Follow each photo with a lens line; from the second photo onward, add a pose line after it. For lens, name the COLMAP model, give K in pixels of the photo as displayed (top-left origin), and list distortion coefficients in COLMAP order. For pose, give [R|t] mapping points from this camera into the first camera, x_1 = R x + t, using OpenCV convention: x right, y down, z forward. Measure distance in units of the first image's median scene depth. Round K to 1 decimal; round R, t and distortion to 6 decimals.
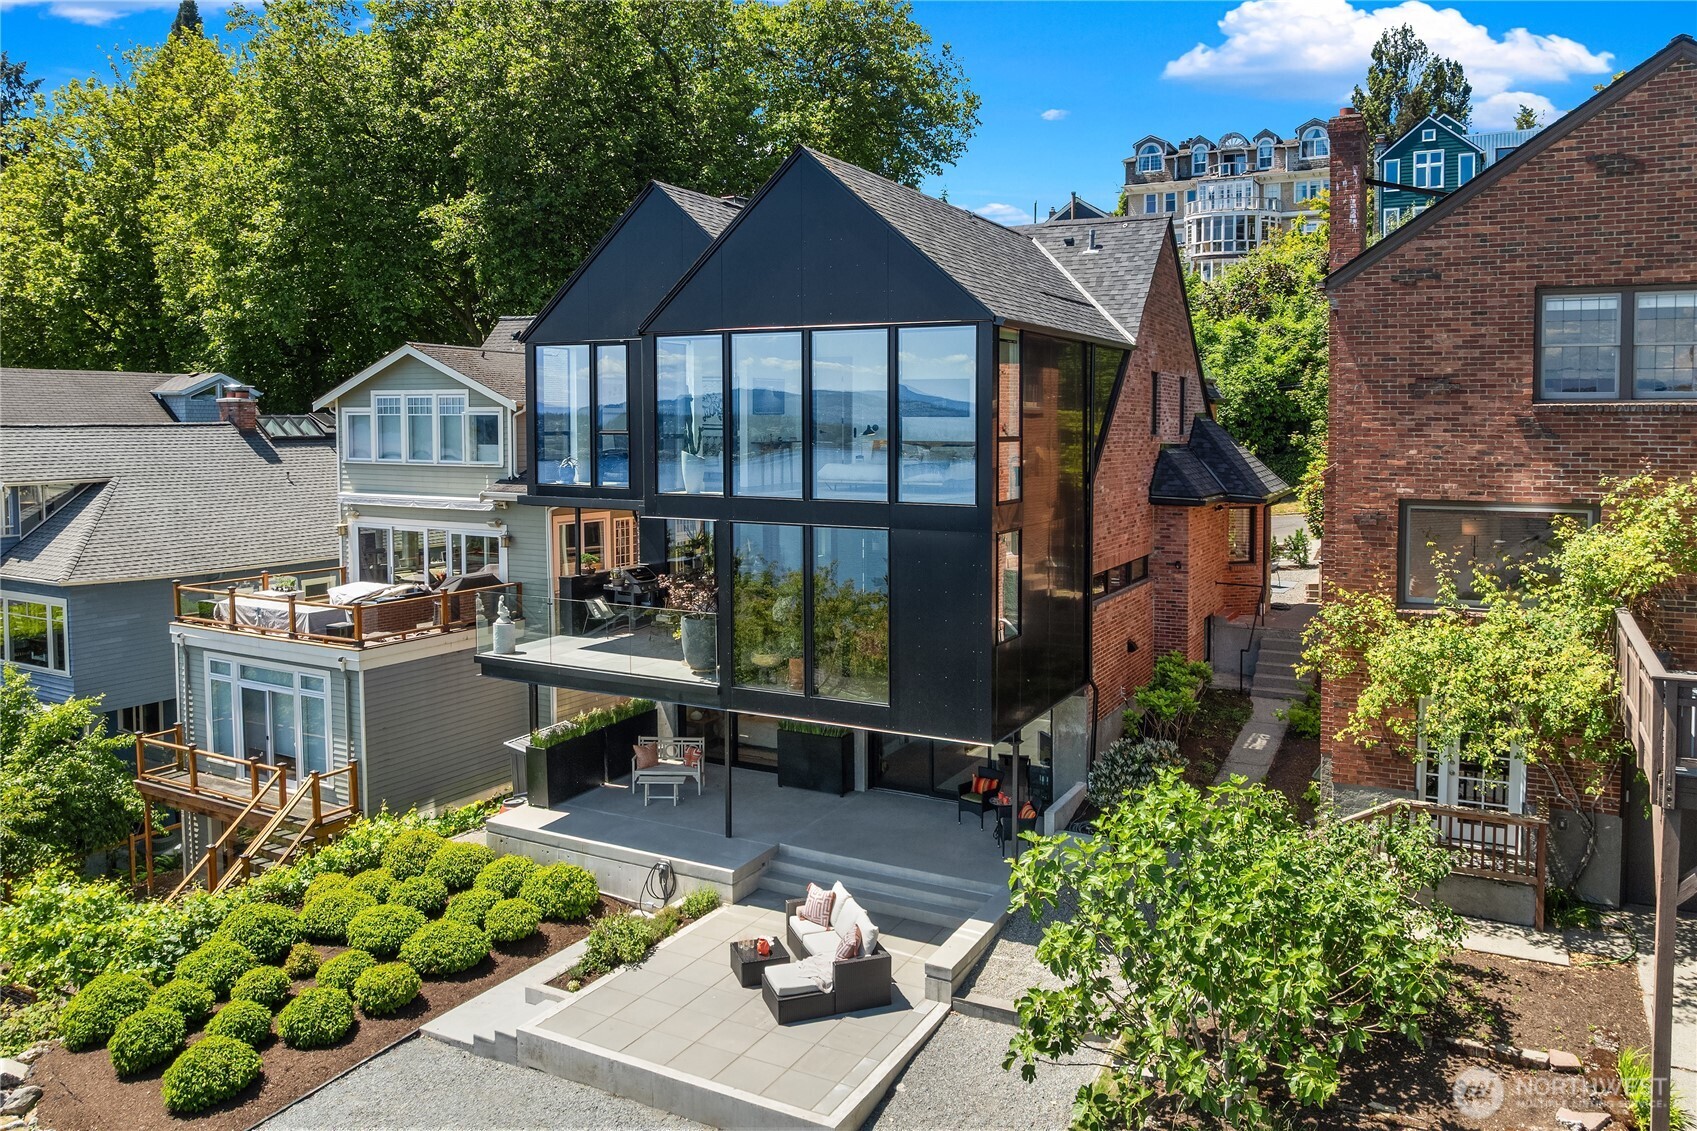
lens RADIAL K [[1223.7, 0, 844.2], [0, 1223.7, 494.0], [0, 0, 1]] dist [-0.038550, 0.003368]
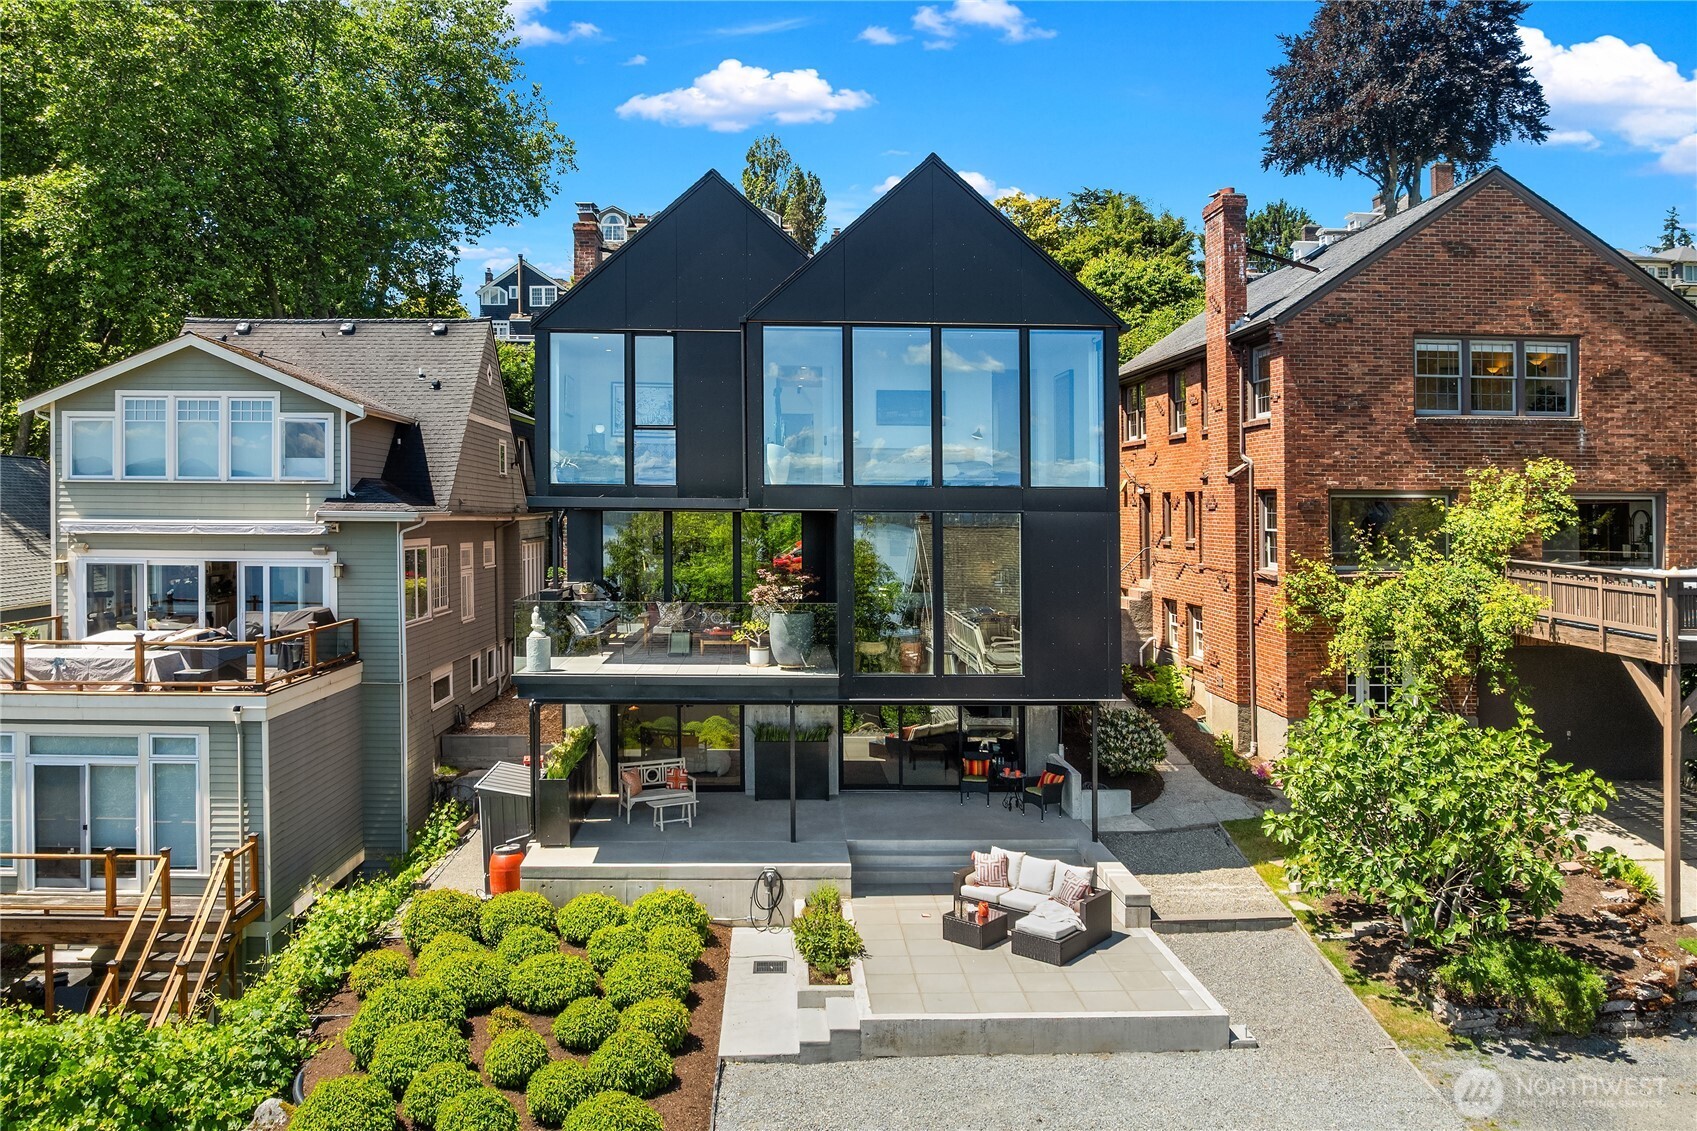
lens RADIAL K [[1251.9, 0, 842.8], [0, 1251.9, 495.1], [0, 0, 1]] dist [-0.039172, -0.003255]
pose [[0.863199, 0.006052, 0.504828, -0.637811], [0.026610, 0.997993, -0.057465, 0.070321], [-0.504162, 0.063037, 0.861305, 0.114753]]
